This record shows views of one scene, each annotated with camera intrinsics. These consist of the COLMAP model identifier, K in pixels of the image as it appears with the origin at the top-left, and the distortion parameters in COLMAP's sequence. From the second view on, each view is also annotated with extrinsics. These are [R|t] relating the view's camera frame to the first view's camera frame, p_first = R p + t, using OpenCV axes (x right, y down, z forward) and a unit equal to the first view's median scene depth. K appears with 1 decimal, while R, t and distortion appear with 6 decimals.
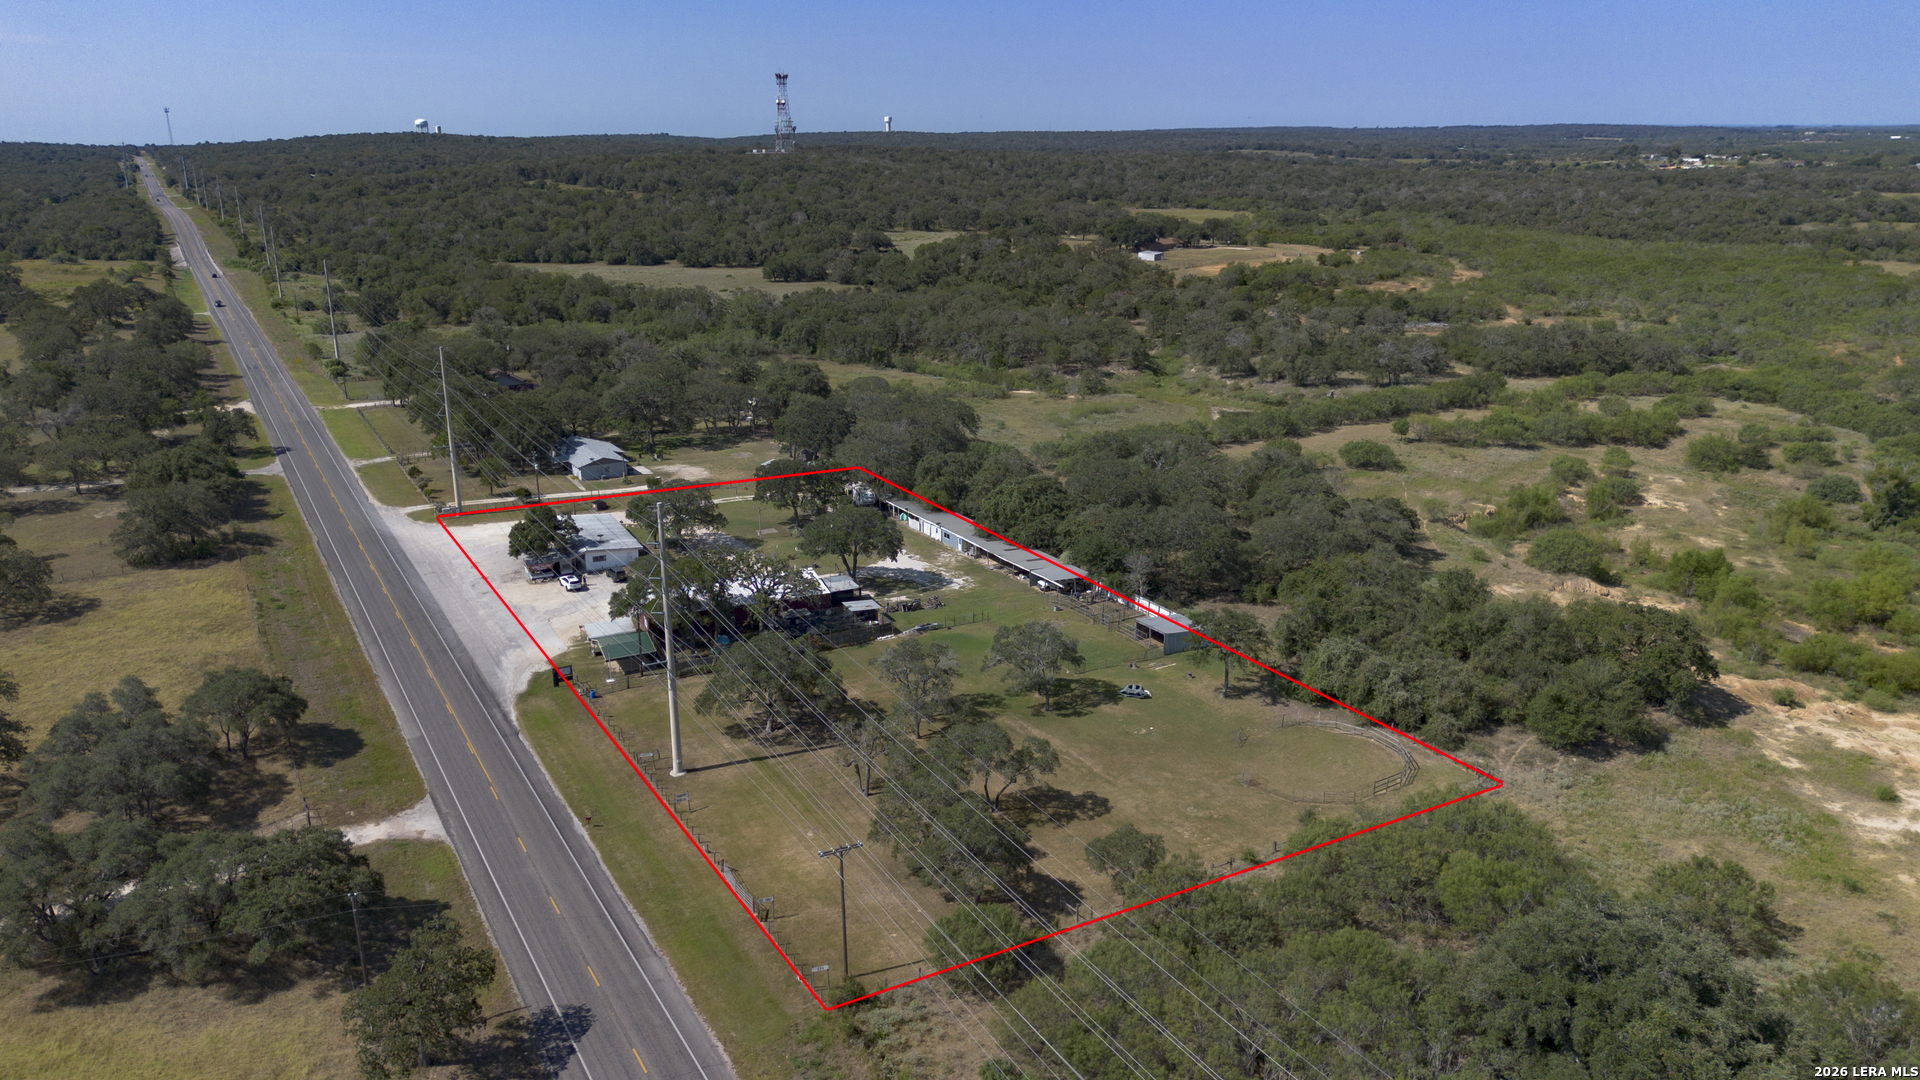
lens RADIAL K [[1394.0, 0, 958.6], [0, 1394.0, 542.1], [0, 0, 1]] dist [0.067447, -0.072733]
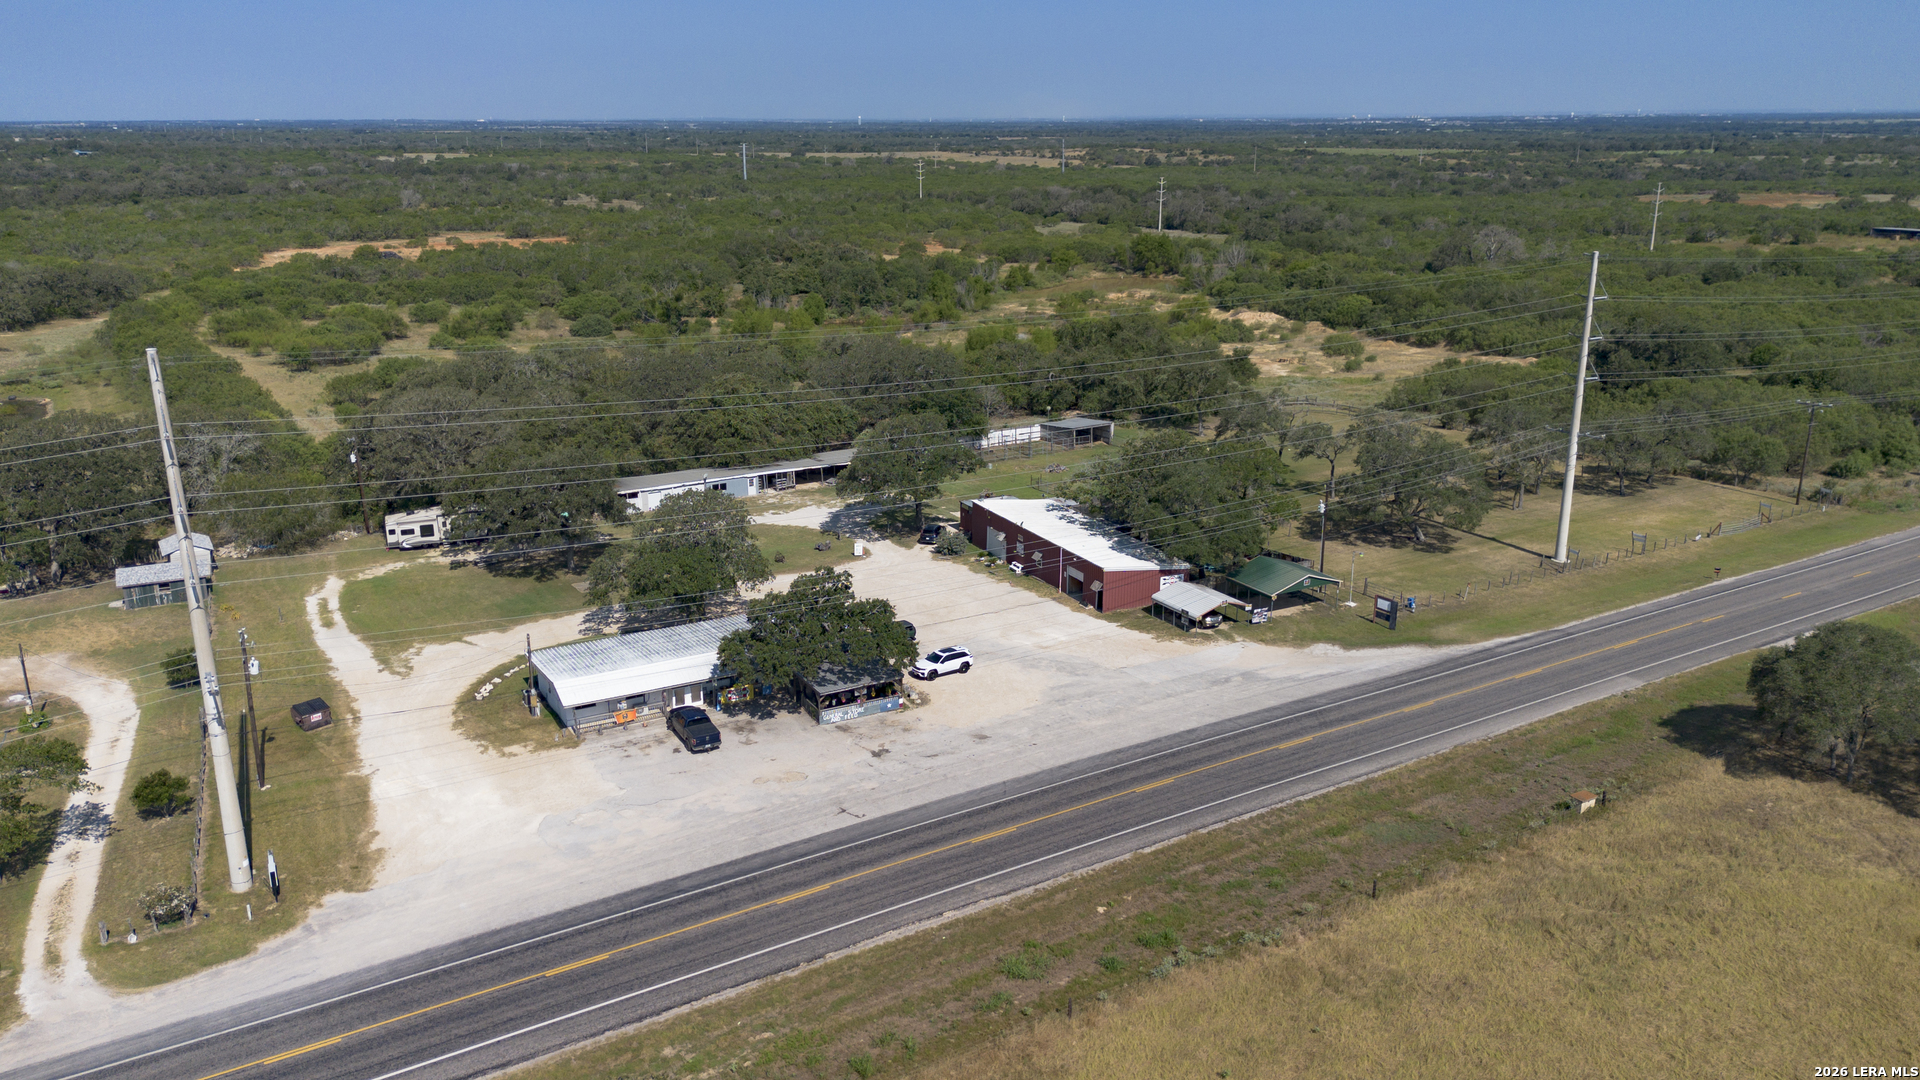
lens RADIAL K [[1394.0, 0, 960.8], [0, 1394.0, 544.0], [0, 0, 1]] dist [0.067447, -0.072733]
pose [[-0.062269, -0.270417, 0.960727, -0.933084], [0.278021, 0.919795, 0.276915, -0.185432], [-0.958555, 0.284345, 0.017907, 1.194143]]
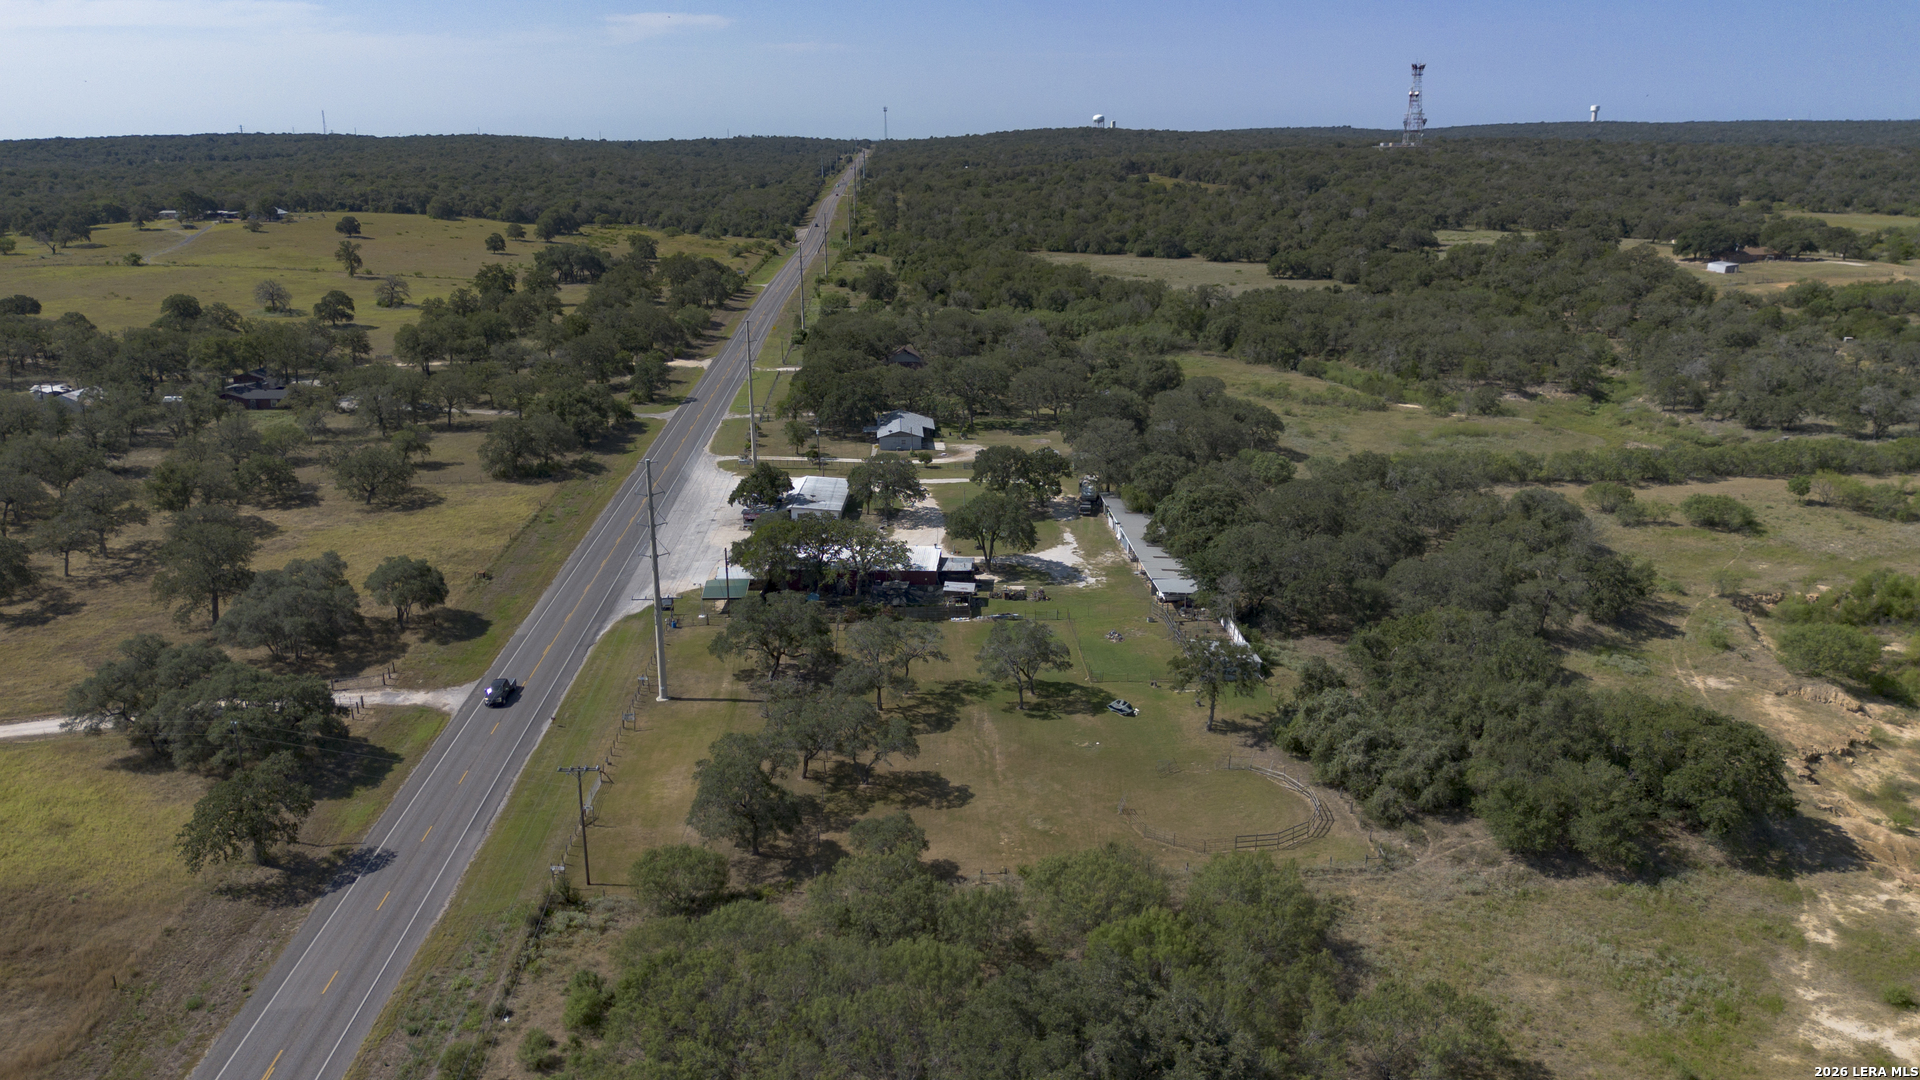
lens RADIAL K [[1394.0, 0, 961.3], [0, 1394.0, 544.0], [0, 0, 1]] dist [0.067447, -0.072733]
pose [[0.894600, 0.128510, -0.427991, 0.428403], [-0.125895, 0.991442, 0.034543, -0.025986], [0.428768, 0.022980, 0.903122, 0.064793]]
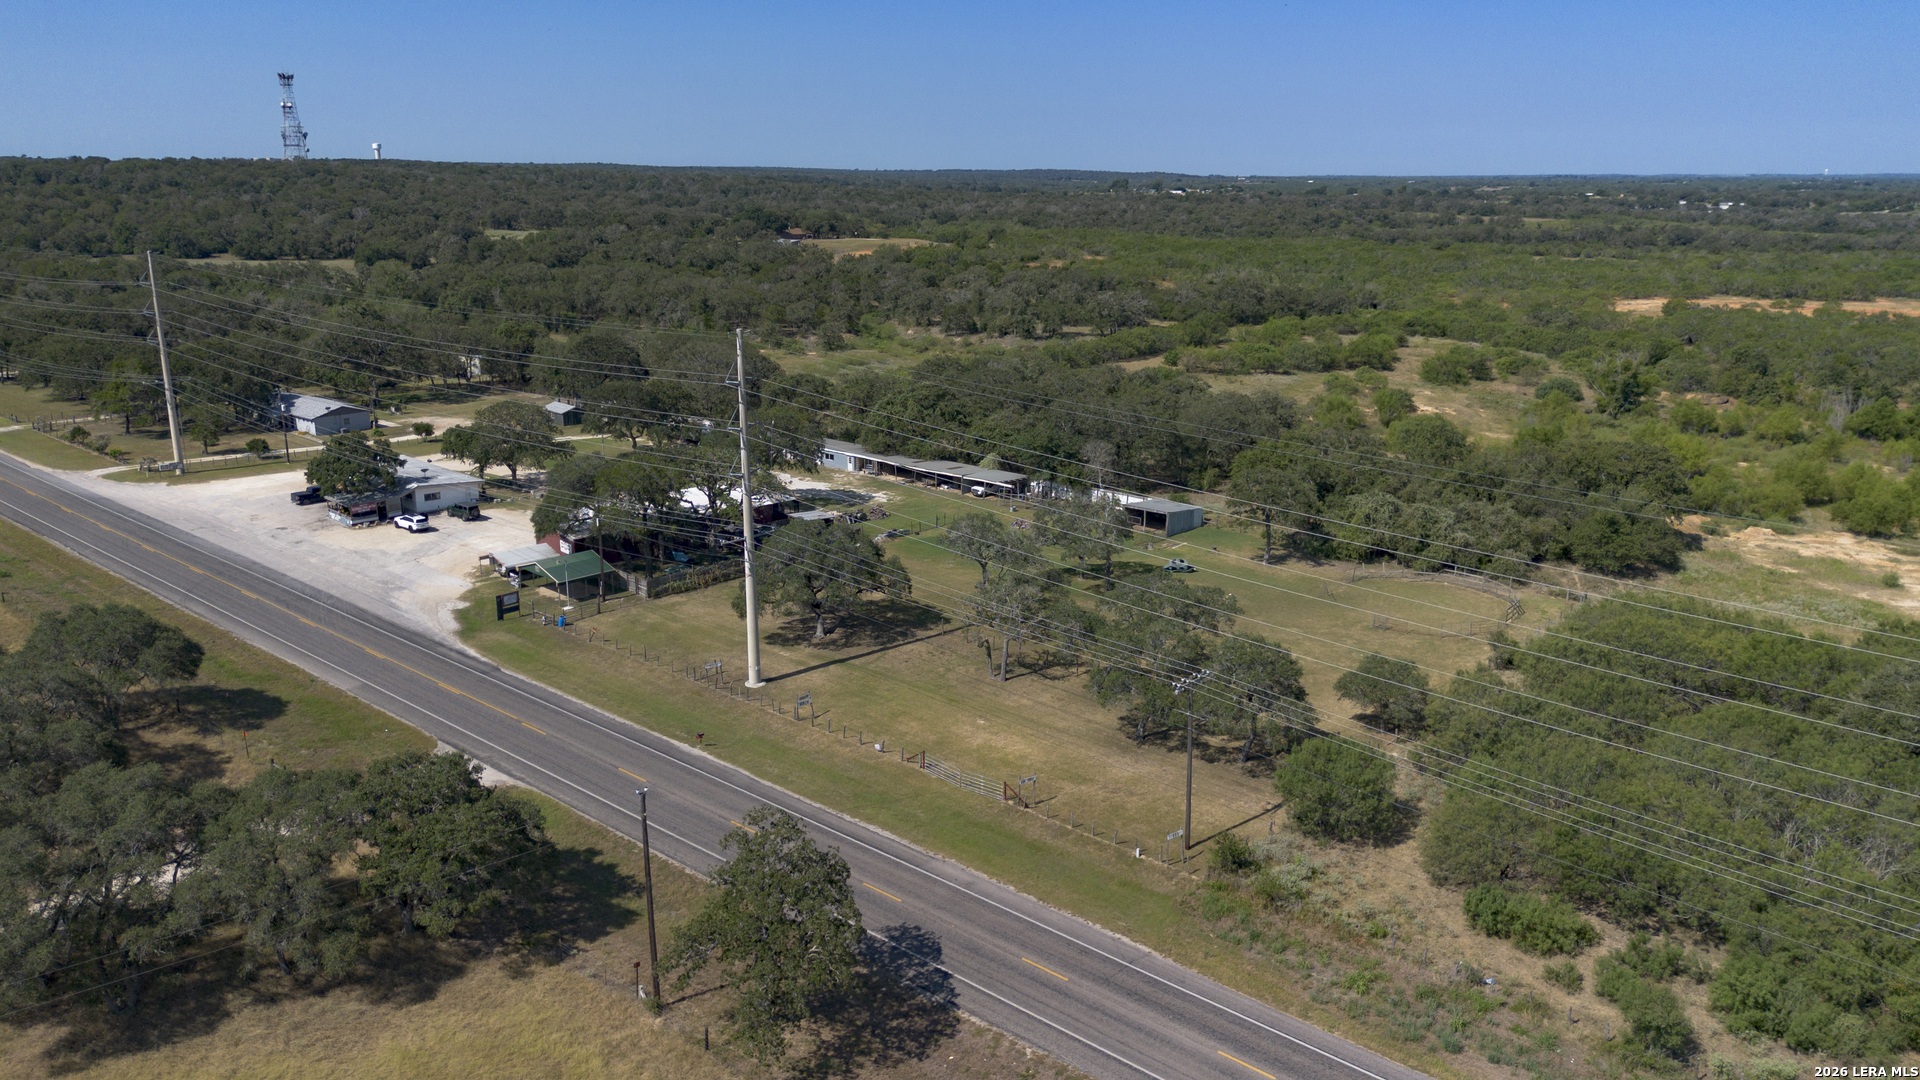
lens RADIAL K [[1394.0, 0, 955.6], [0, 1394.0, 539.6], [0, 0, 1]] dist [0.067447, -0.072733]
pose [[0.944255, -0.070357, 0.321608, -0.300014], [0.079270, 0.996745, -0.014684, 0.091380], [-0.319528, 0.039360, 0.946759, 0.186742]]
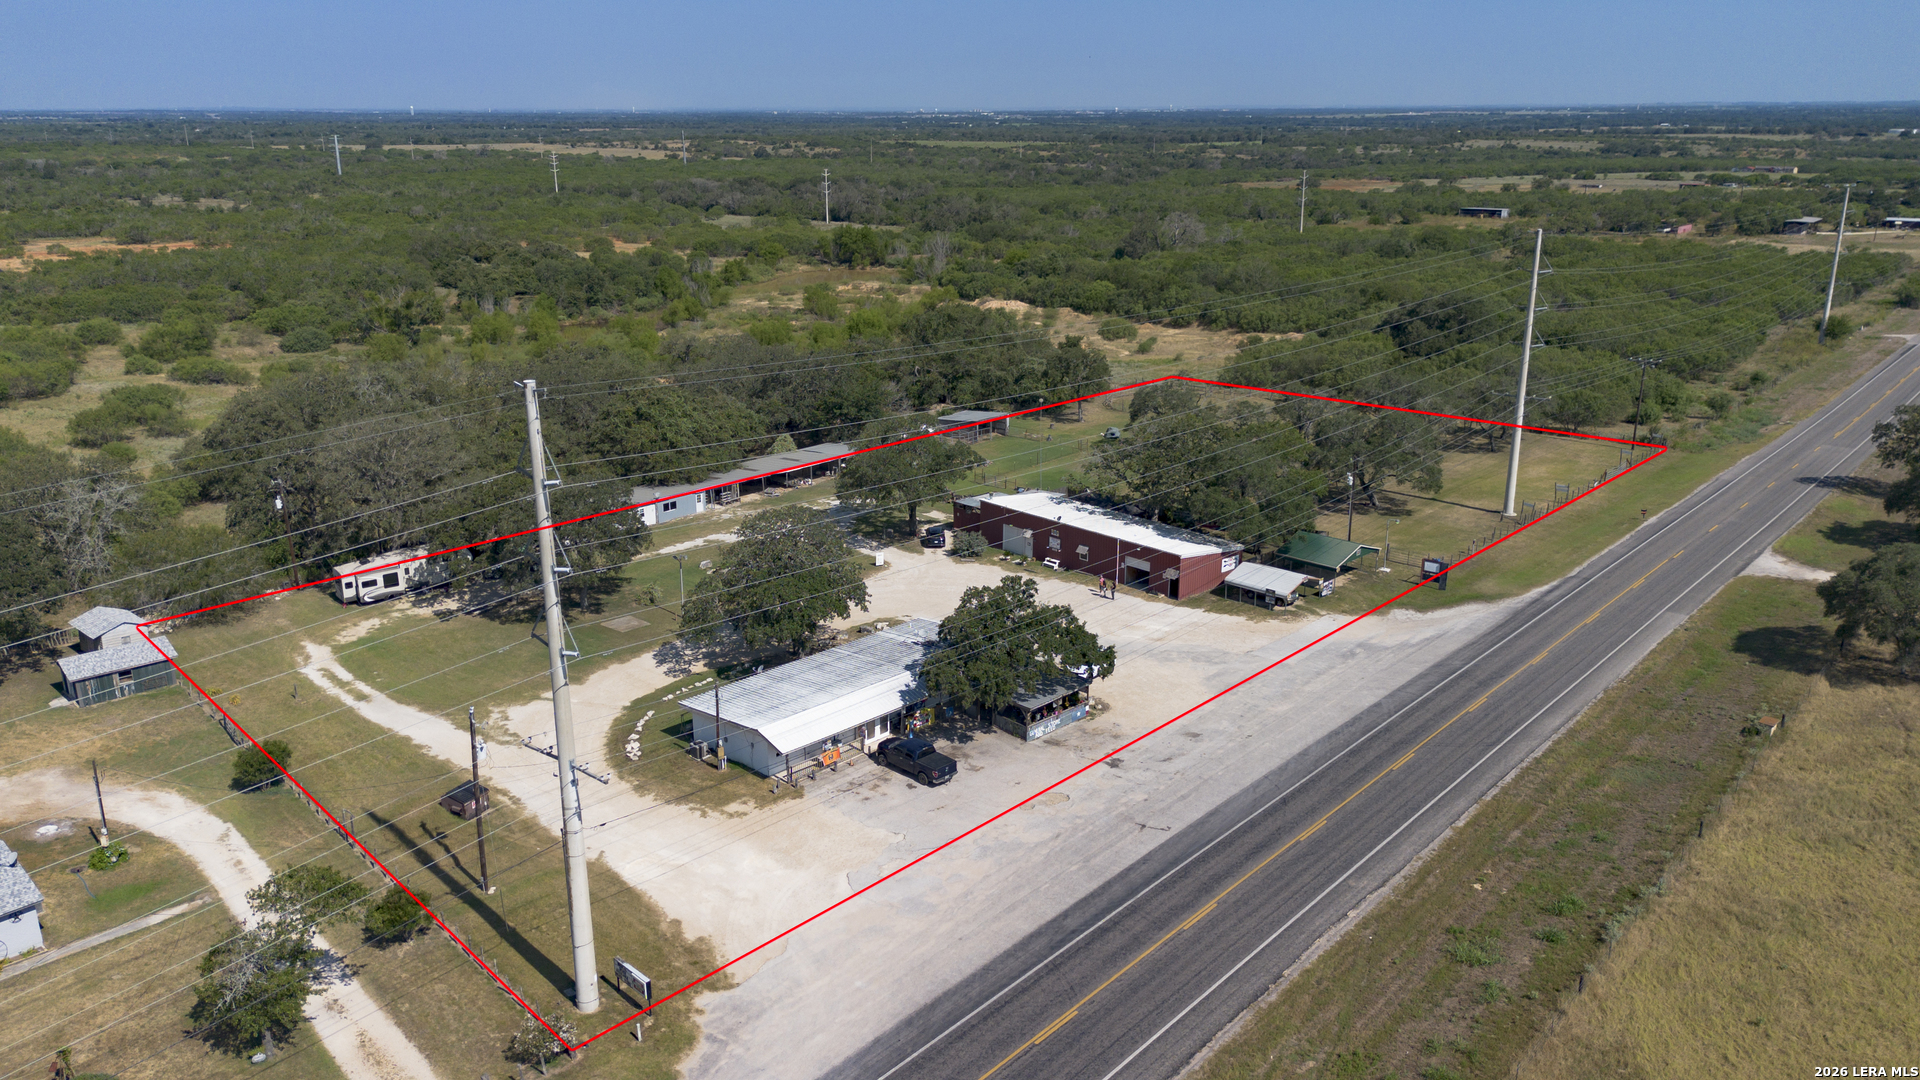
lens RADIAL K [[1394.0, 0, 961.8], [0, 1394.0, 546.7], [0, 0, 1]] dist [0.067447, -0.072733]
pose [[-0.340333, -0.259867, 0.903683, -0.864195], [0.267041, 0.894771, 0.357874, -0.245636], [-0.901589, 0.363117, -0.235125, 1.405525]]
